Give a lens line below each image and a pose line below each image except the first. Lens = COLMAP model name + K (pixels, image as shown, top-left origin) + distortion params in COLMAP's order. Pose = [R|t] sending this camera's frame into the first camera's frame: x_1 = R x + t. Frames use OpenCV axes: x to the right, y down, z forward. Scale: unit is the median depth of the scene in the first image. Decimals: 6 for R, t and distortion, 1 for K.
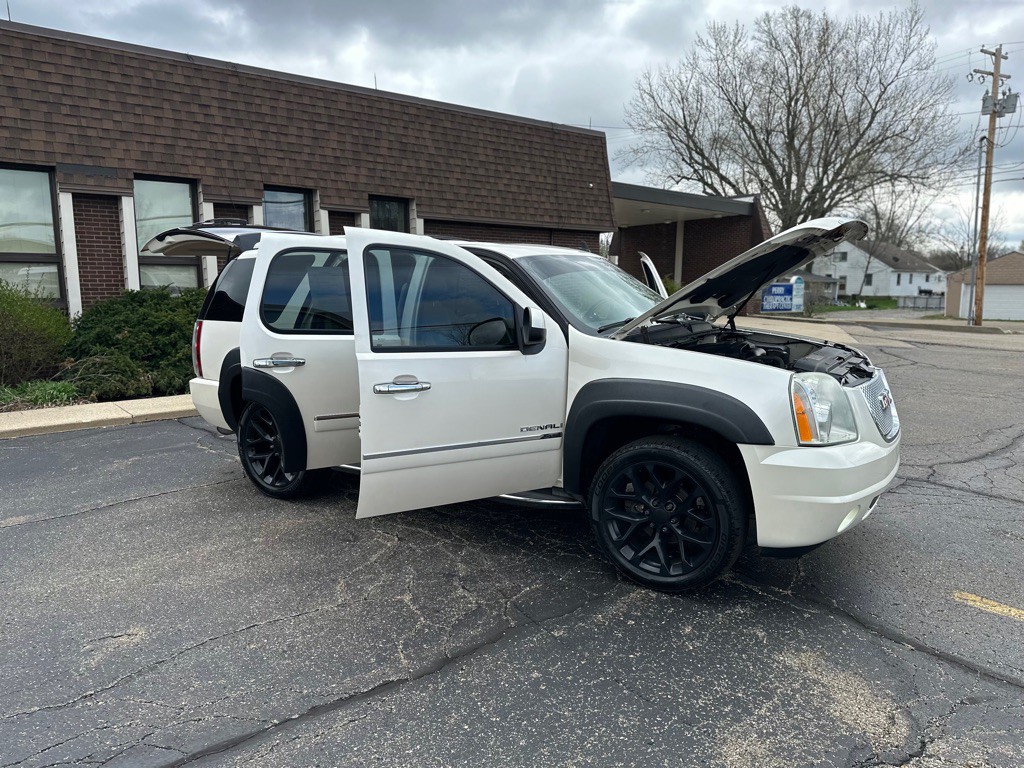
lens RADIAL K [[710.1, 0, 512.8], [0, 710.1, 405.0], [0, 0, 1]] dist [0.051142, -0.054952]
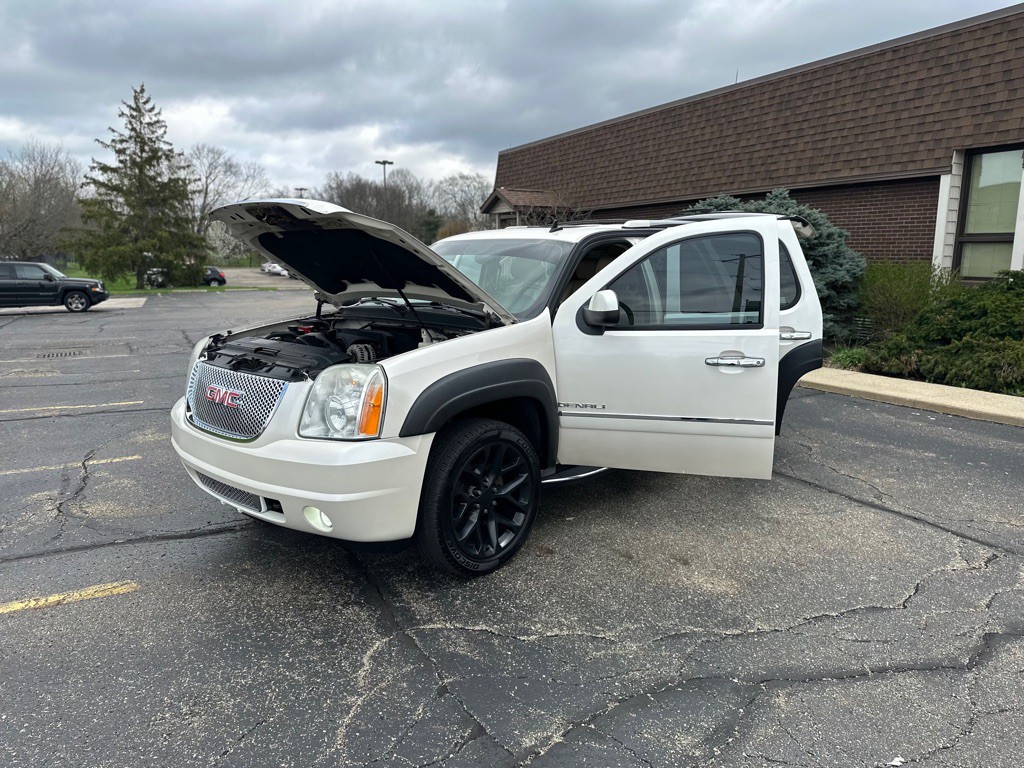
lens RADIAL K [[713.8, 0, 512.0], [0, 713.8, 384.0], [0, 0, 1]] dist [0.040142, -0.049246]
pose [[-0.186642, 0.172751, -0.967120, 0.415647], [-0.168313, 0.964241, 0.204719, -0.085189], [0.967903, 0.200988, -0.150891, 0.464091]]
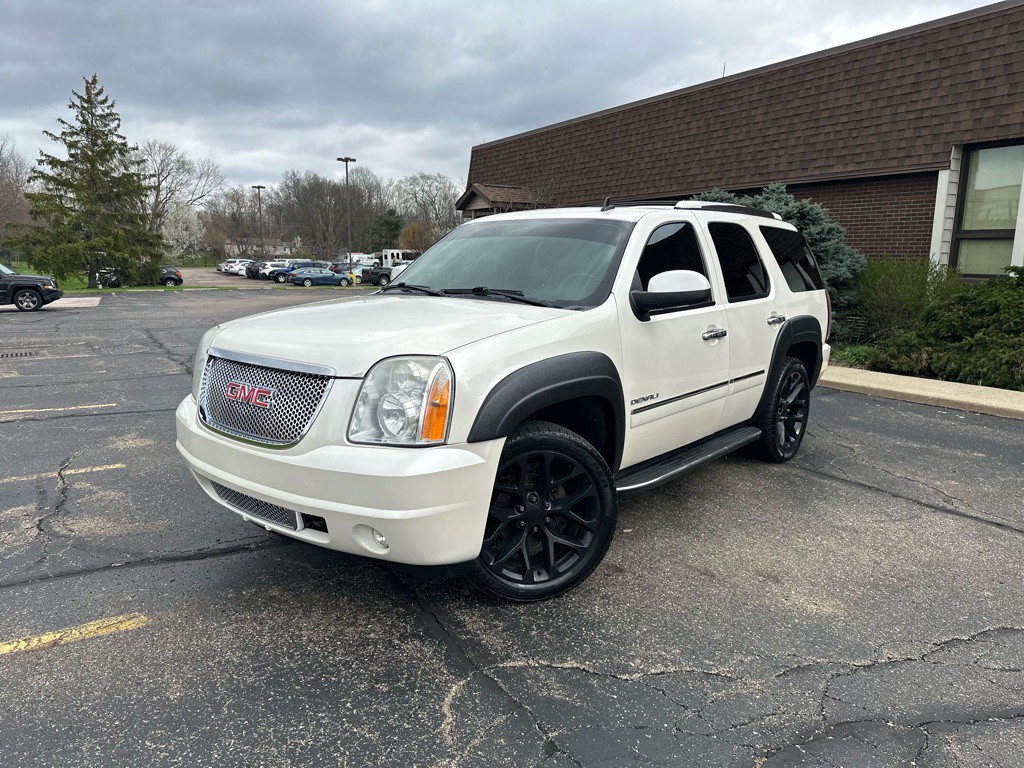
lens RADIAL K [[716.7, 0, 509.0], [0, 716.7, 391.9], [0, 0, 1]] dist [0.022000, -0.025100]
pose [[-0.136177, 0.180960, -0.974017, 0.385644], [-0.174485, 0.963426, 0.203387, -0.068042], [0.975198, 0.197648, -0.099622, 0.419826]]
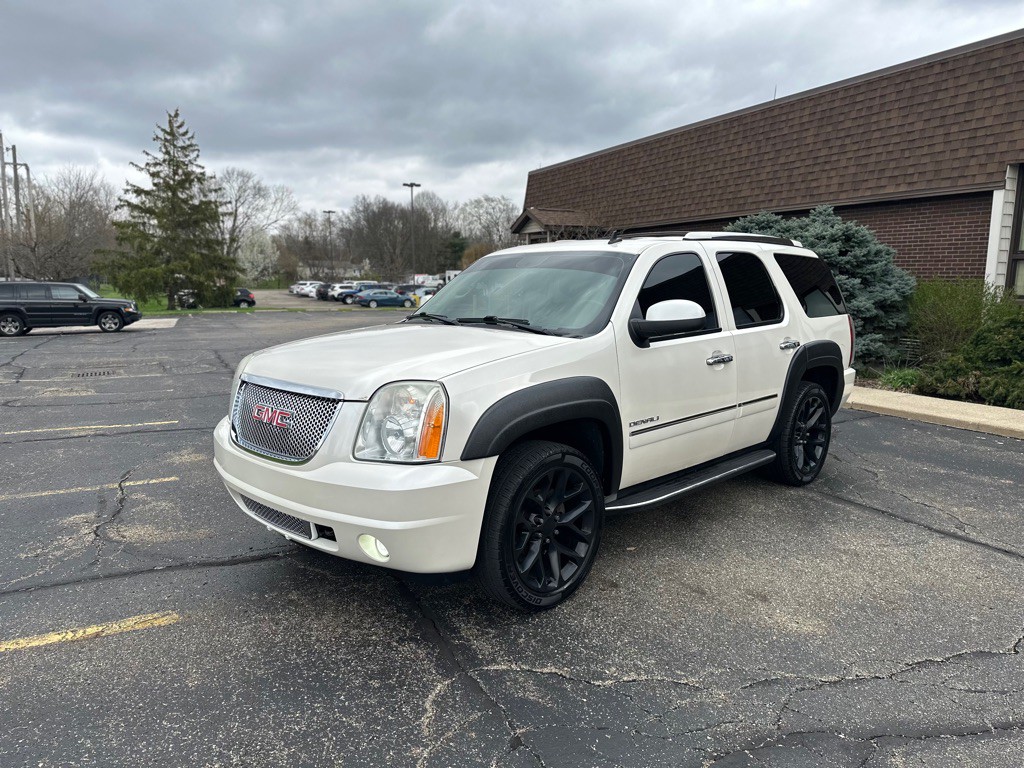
lens RADIAL K [[714.0, 0, 515.1], [0, 714.0, 395.5], [0, 0, 1]] dist [0.031902, -0.035706]
pose [[-0.214637, 0.158785, -0.963700, 0.399755], [-0.166176, 0.966373, 0.196236, -0.078020], [0.962453, 0.202264, -0.181034, 0.445797]]
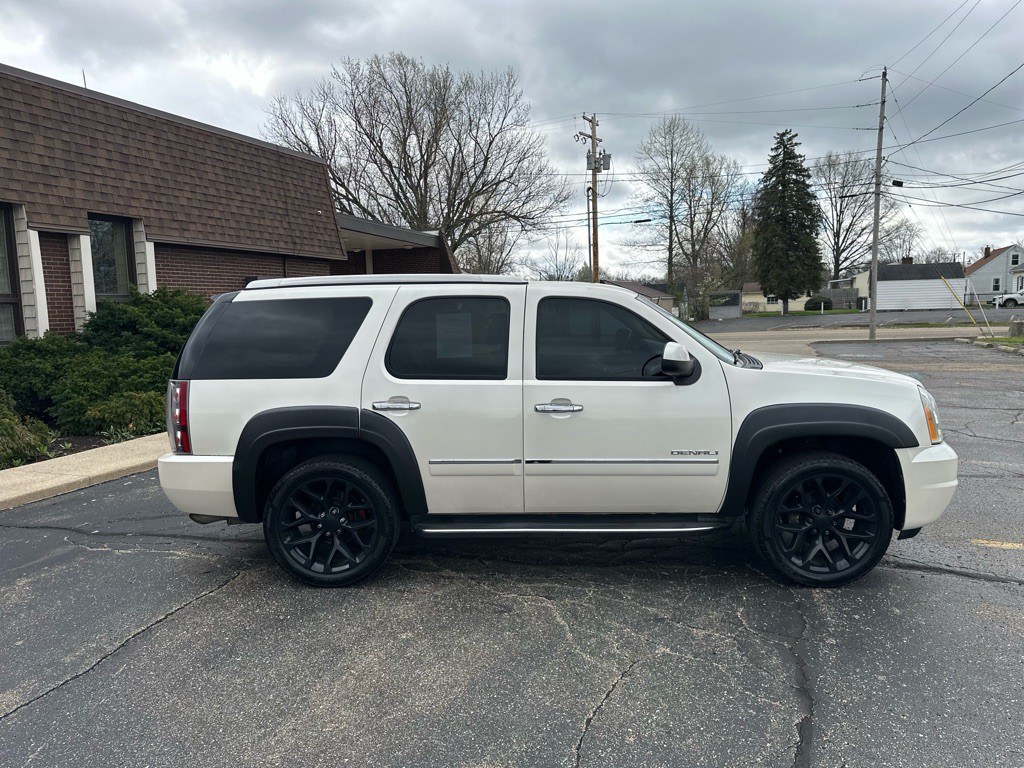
lens RADIAL K [[713.8, 0, 512.0], [0, 713.8, 384.0], [0, 0, 1]] dist [0.040142, -0.049246]
pose [[0.862631, -0.073349, 0.500487, -0.230182], [0.103931, 0.994022, -0.033455, -0.022626], [-0.495041, 0.080876, 0.865097, 0.067225]]
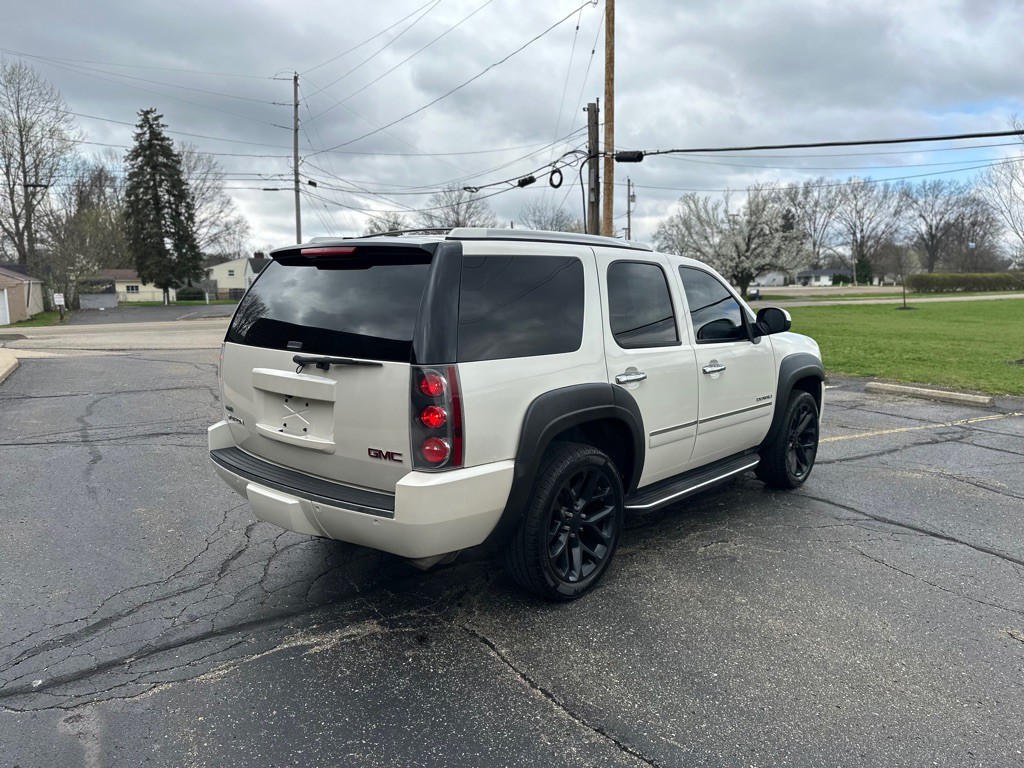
lens RADIAL K [[716.7, 0, 509.0], [0, 716.7, 391.9], [0, 0, 1]] dist [0.022000, -0.025100]
pose [[0.170671, -0.138179, 0.975591, -0.422062], [0.161188, 0.980695, 0.110703, -0.066084], [-0.972054, 0.138360, 0.189649, 0.380496]]
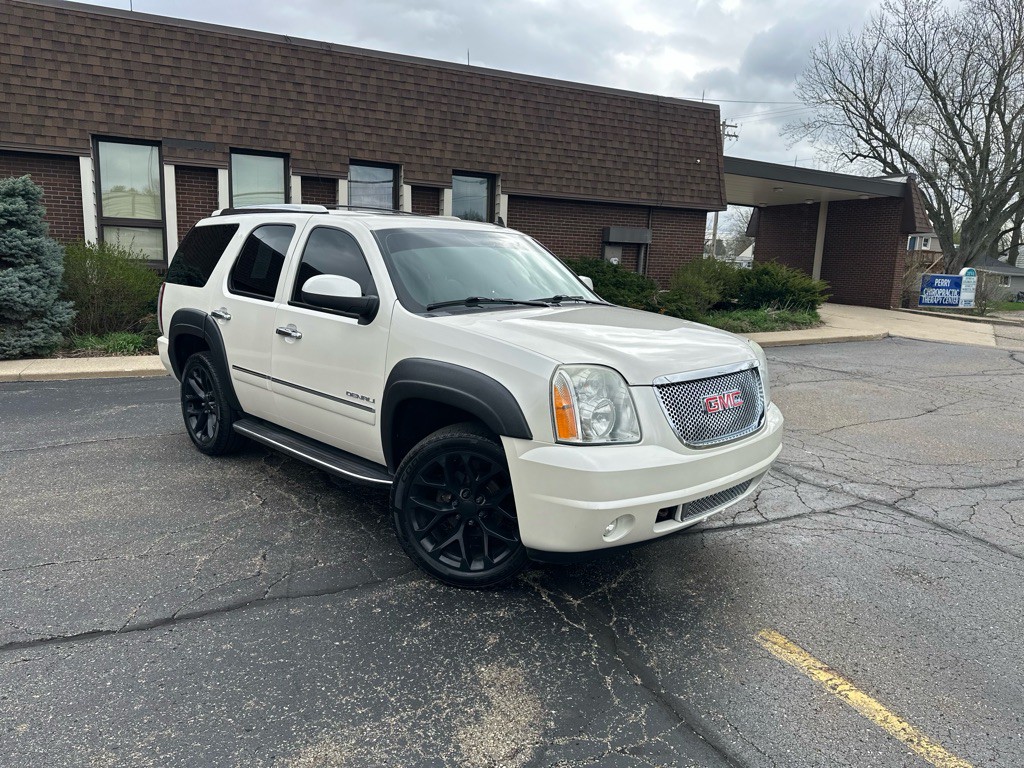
lens RADIAL K [[714.0, 0, 515.1], [0, 714.0, 395.5], [0, 0, 1]] dist [0.031902, -0.035706]
pose [[0.972940, 0.077444, -0.217692, 0.143477], [-0.074034, 0.996972, 0.023788, -0.005689], [0.218875, -0.007027, 0.975728, 0.027248]]
